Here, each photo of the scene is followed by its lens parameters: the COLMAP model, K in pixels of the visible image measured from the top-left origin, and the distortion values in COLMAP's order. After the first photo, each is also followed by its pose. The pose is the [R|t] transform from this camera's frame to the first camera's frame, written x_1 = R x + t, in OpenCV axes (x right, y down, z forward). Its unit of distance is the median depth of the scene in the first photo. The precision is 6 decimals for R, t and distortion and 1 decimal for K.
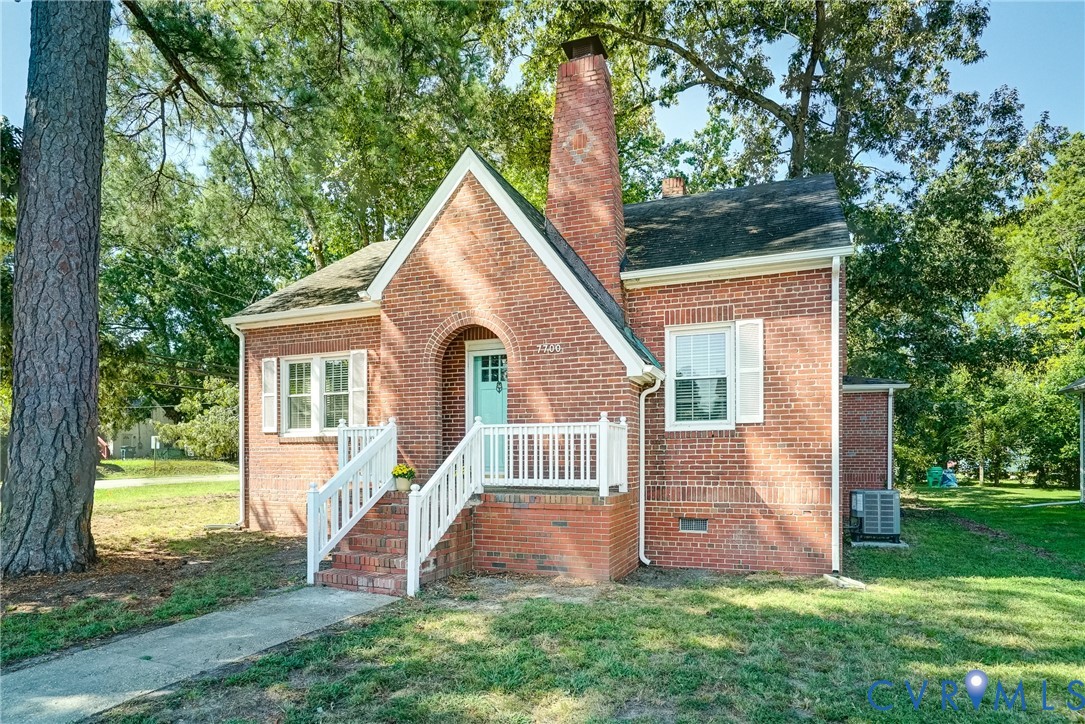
lens RADIAL K [[604.1, 0, 544.5], [0, 604.1, 449.9], [0, 0, 1]] dist [-0.011672, 0.000100]
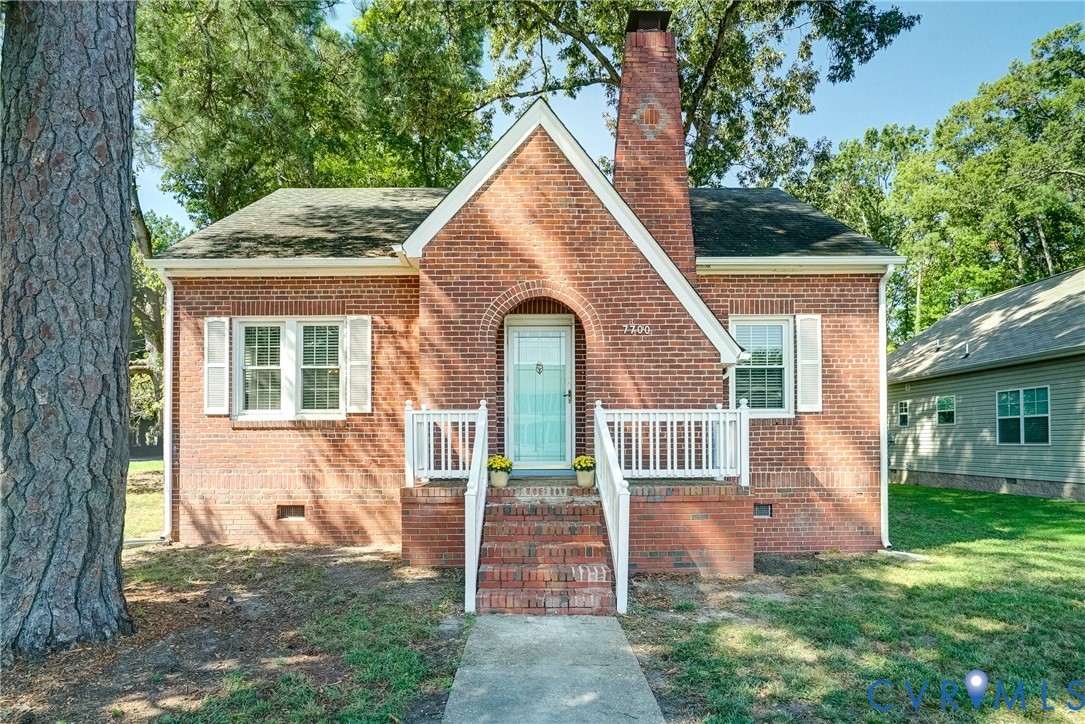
lens RADIAL K [[598.1, 0, 540.2], [0, 598.1, 424.5], [0, 0, 1]] dist [-0.013368, 0.001249]
pose [[0.928410, 0.005029, 0.371522, -0.474127], [0.000086, 0.999905, -0.013749, -0.007721], [-0.371556, 0.012796, 0.928322, 0.195682]]
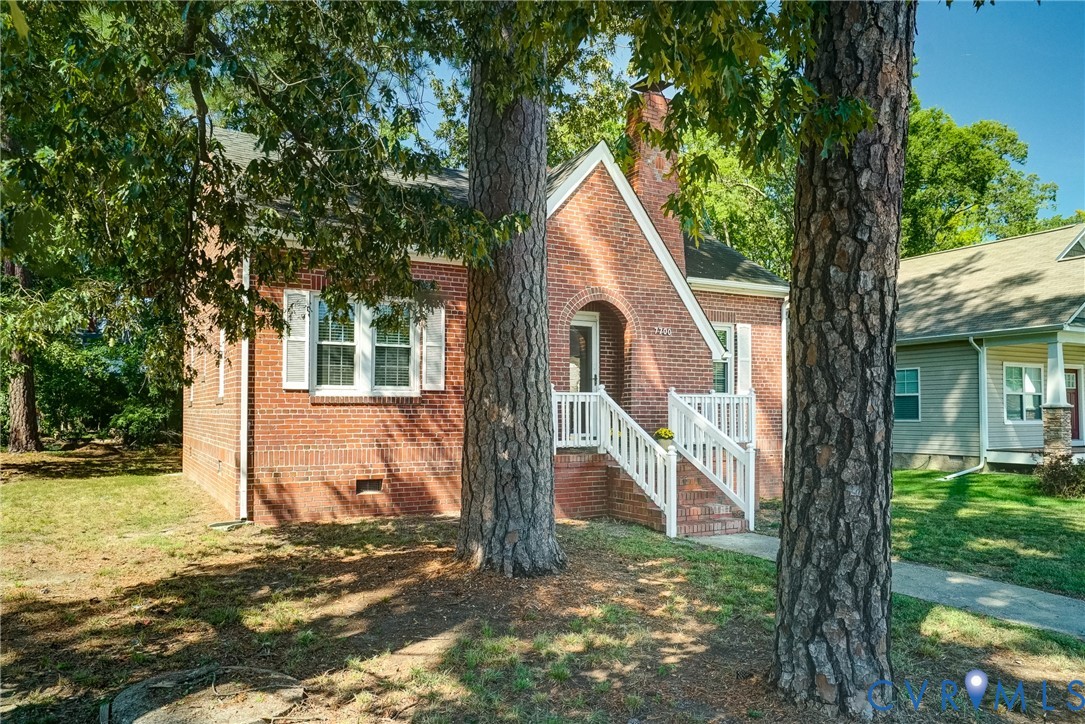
lens RADIAL K [[742.1, 0, 540.9], [0, 742.1, 389.2], [0, 0, 1]] dist [0.003697, 0.000218]
pose [[0.634113, 0.025773, 0.772811, -1.301342], [-0.006677, 0.999590, -0.027858, -0.007282], [-0.773212, 0.012505, 0.634024, 0.240762]]
